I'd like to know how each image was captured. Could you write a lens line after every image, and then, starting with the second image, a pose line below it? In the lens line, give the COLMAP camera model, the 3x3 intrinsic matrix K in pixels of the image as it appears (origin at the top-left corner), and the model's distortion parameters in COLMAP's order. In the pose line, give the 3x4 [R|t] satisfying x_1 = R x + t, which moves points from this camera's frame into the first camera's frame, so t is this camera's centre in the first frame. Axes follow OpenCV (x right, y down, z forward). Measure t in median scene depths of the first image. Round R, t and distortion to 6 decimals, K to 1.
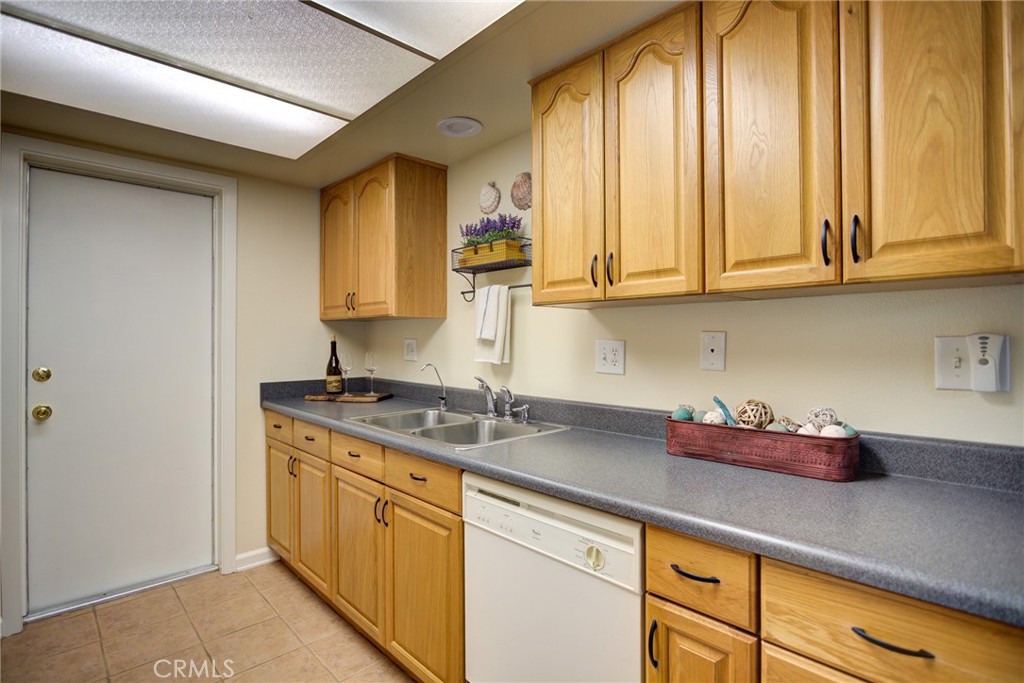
lens RADIAL K [[510.3, 0, 512.0], [0, 510.3, 341.5], [0, 0, 1]] dist [0.000905, 0.000619]
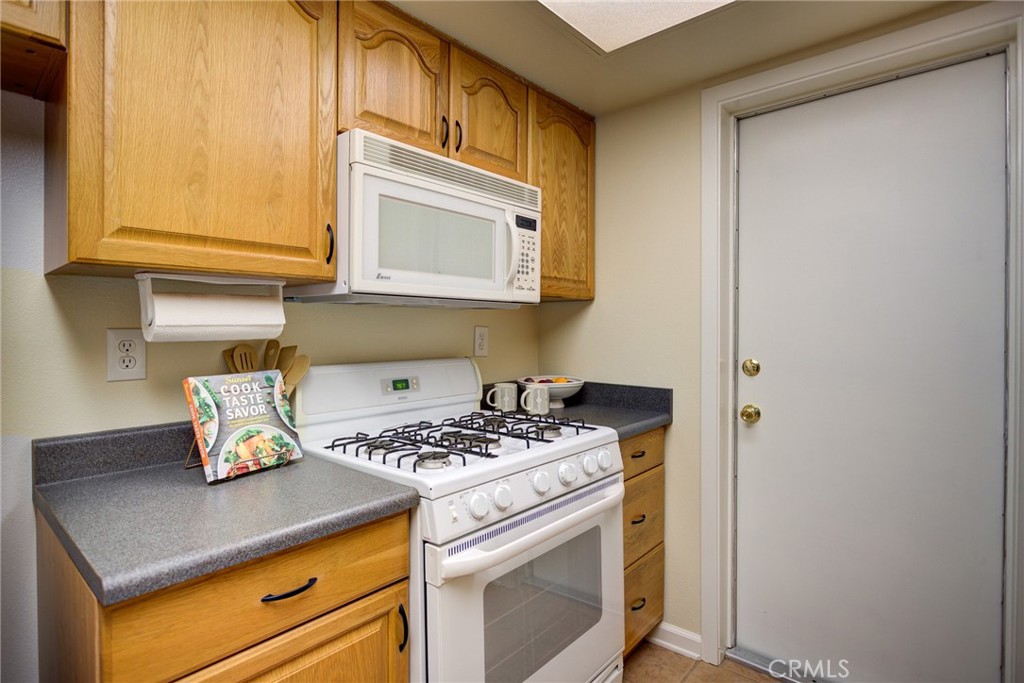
lens RADIAL K [[497.4, 0, 507.7], [0, 497.4, 328.7], [0, 0, 1]] dist [-0.014462, -0.000056]
pose [[0.075676, 0.004205, -0.997124, -0.138958], [0.000360, 0.999991, 0.004245, -0.001511], [0.997132, -0.000680, 0.075674, 0.499549]]
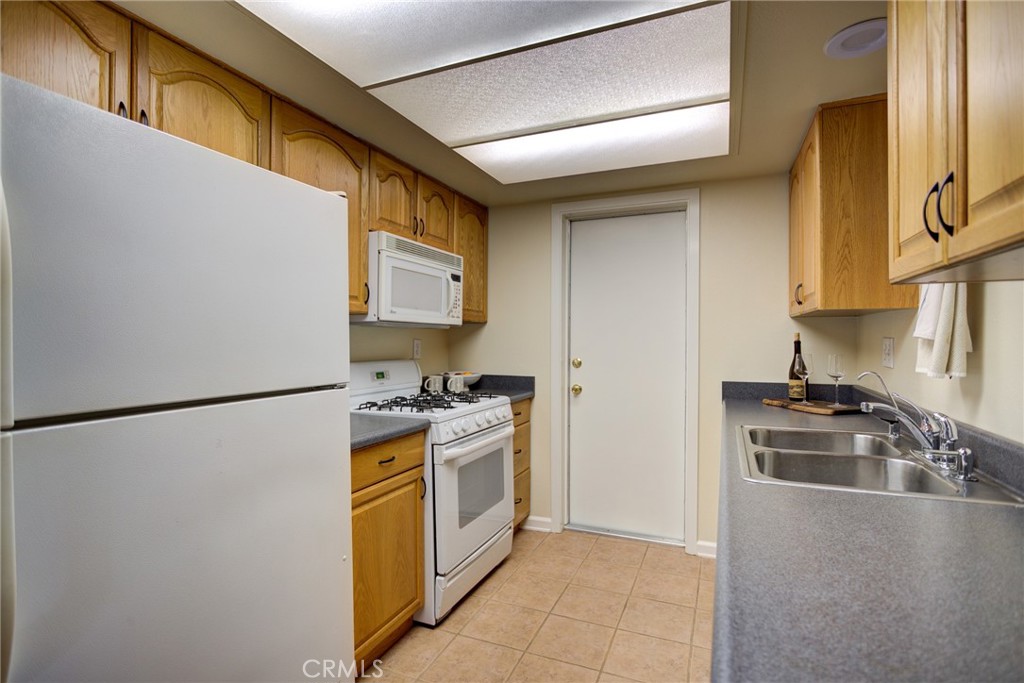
lens RADIAL K [[507.8, 0, 512.0], [0, 507.8, 341.5], [0, 0, 1]] dist [-0.004520, -0.000450]
pose [[0.396514, 0.003790, -0.918021, 0.301631], [-0.002134, 0.999993, 0.003206, -0.000955], [0.918026, 0.000687, 0.396519, 0.235757]]
